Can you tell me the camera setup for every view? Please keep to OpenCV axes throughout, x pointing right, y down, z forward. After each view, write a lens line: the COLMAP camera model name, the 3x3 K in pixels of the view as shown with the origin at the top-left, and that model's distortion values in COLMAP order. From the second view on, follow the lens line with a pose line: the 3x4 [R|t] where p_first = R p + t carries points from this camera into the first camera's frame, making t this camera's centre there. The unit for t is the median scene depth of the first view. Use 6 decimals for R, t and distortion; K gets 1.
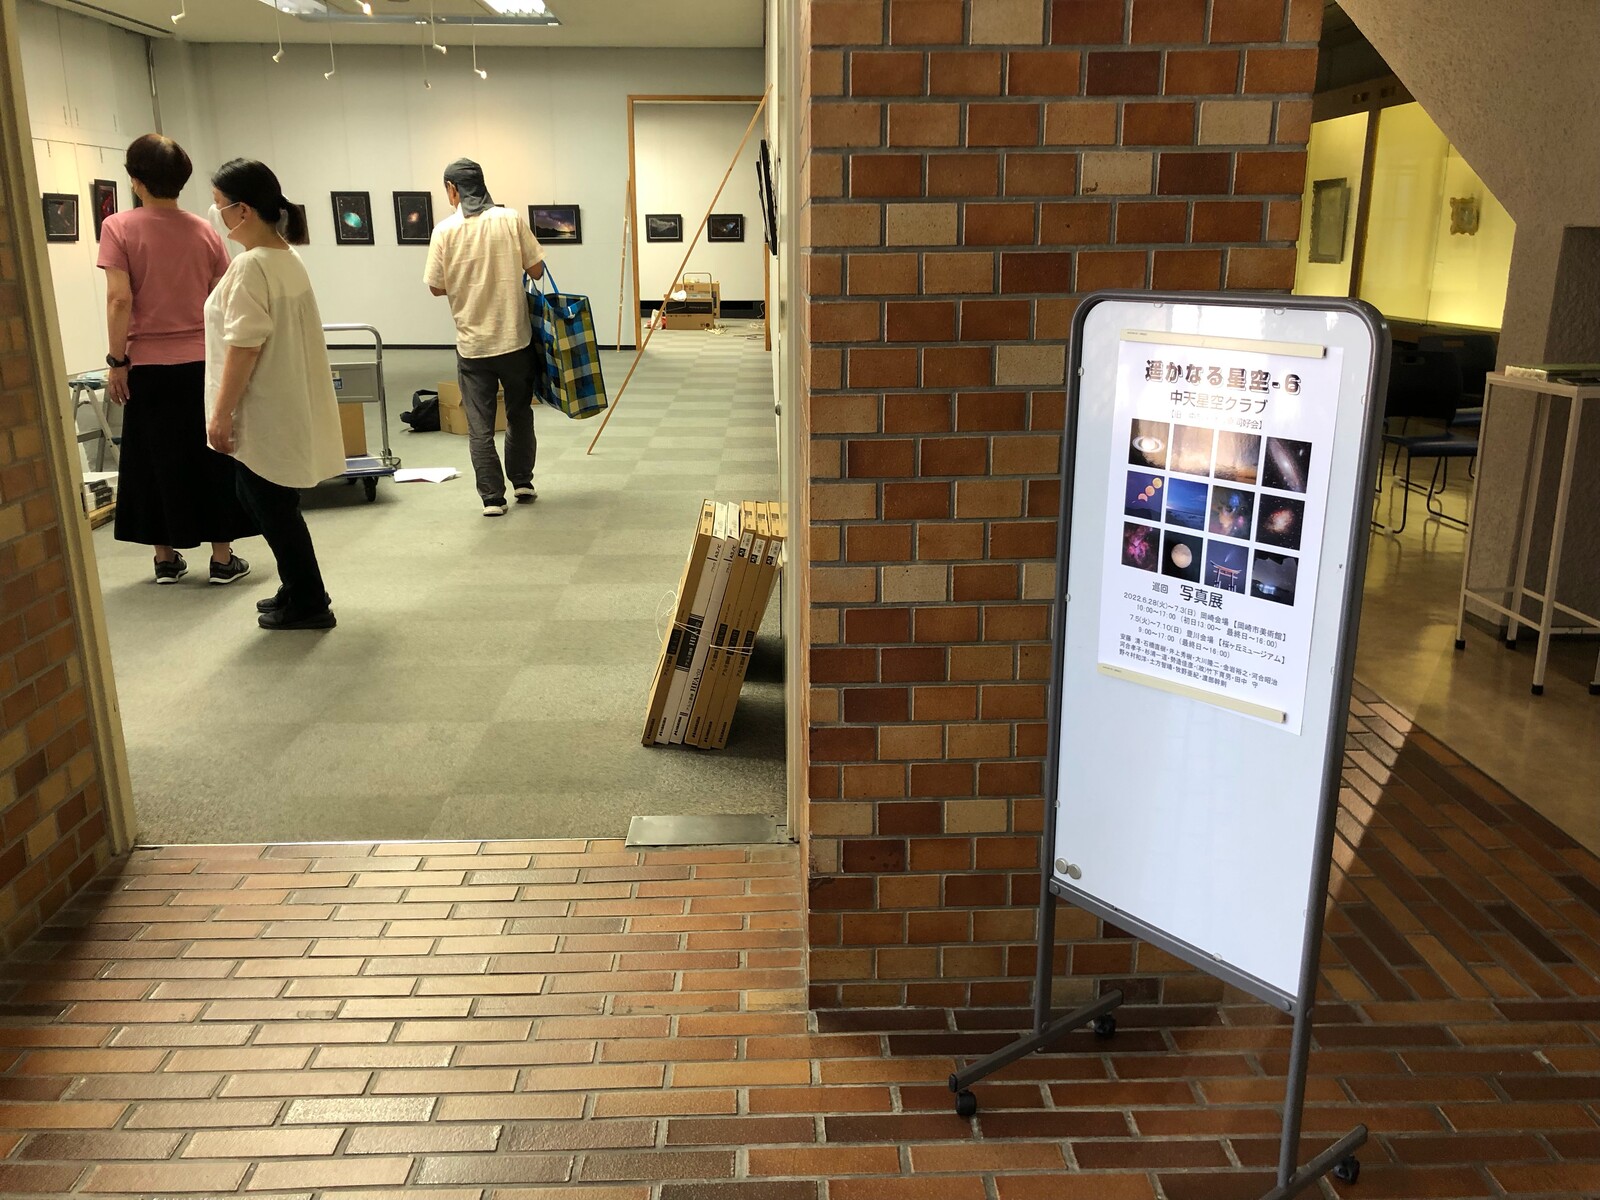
lens RADIAL K [[1300.3, 0, 800.0], [0, 1300.3, 600.0], [0, 0, 1]] dist [0.008536, 0.002575]
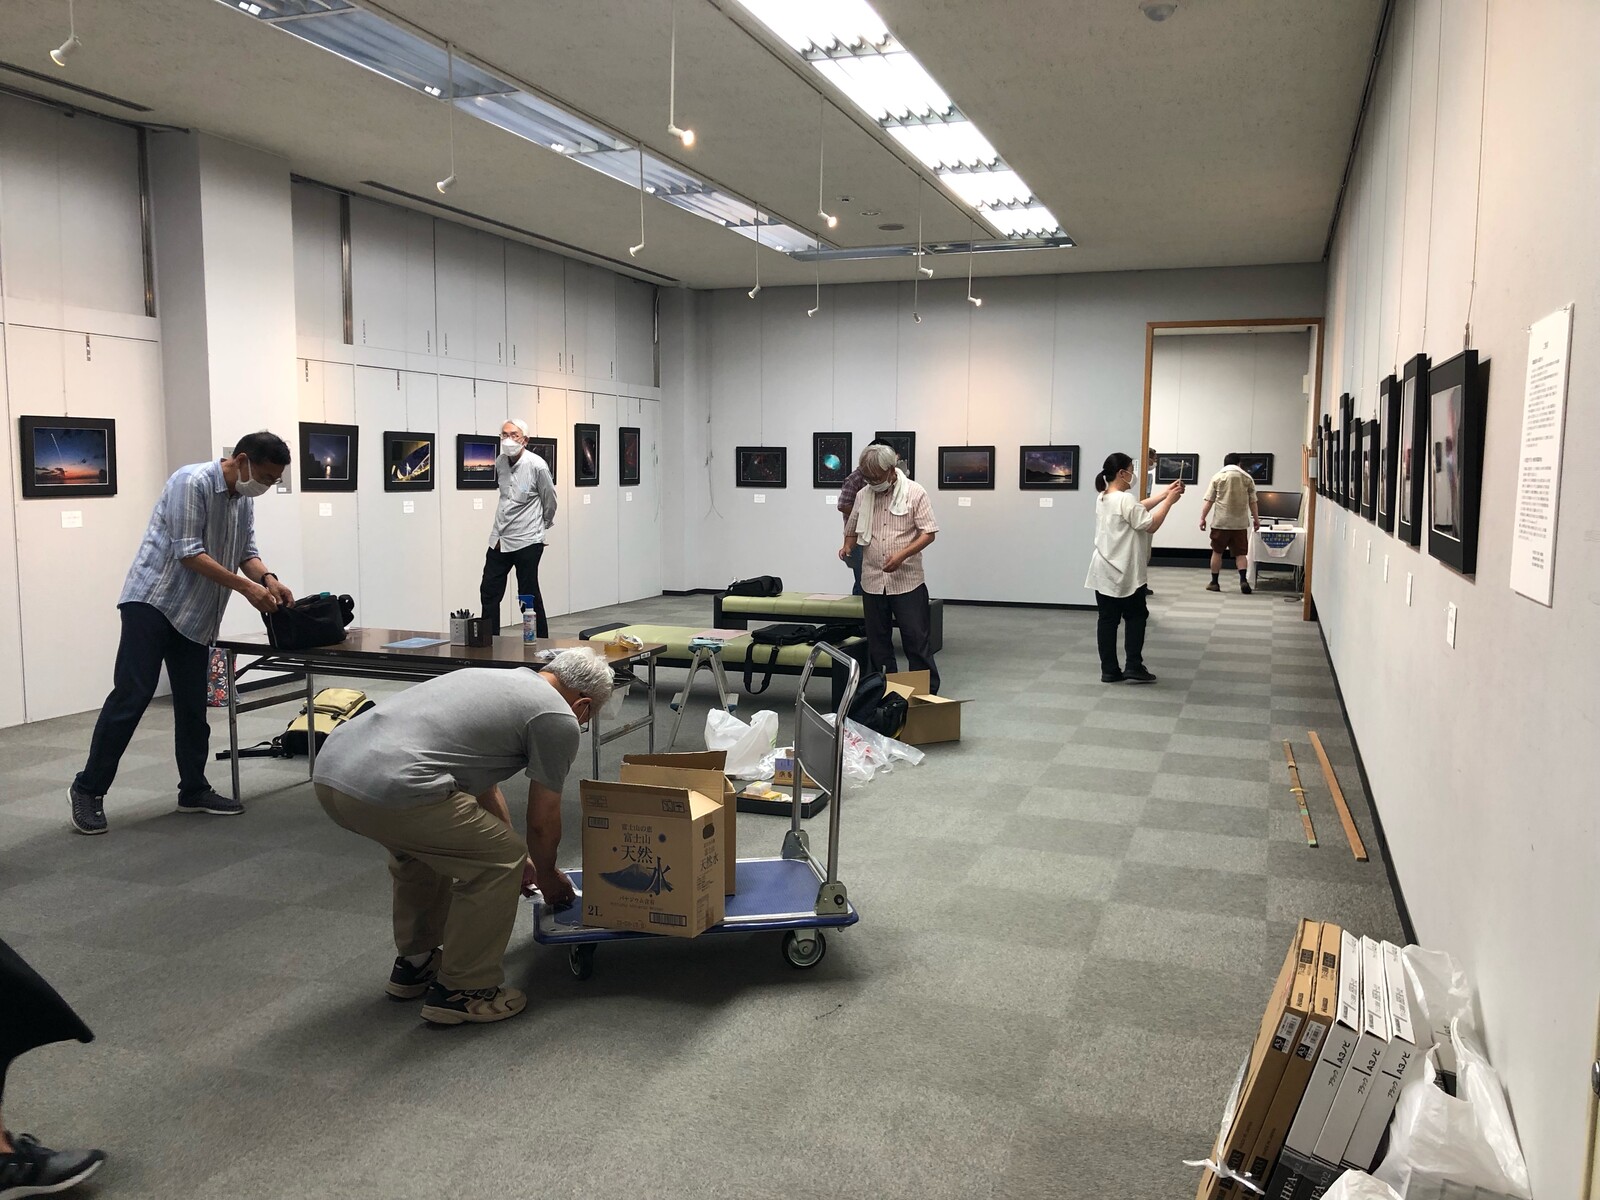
lens RADIAL K [[1304.3, 0, 760.5], [0, 1304.3, 601.3], [0, 0, 1]] dist [0.094585, -0.000861]
pose [[0.921526, 0.048014, -0.385336, -0.024571], [-0.113491, 0.982300, -0.149016, -0.051411], [0.371361, 0.181055, 0.910665, 0.154648]]
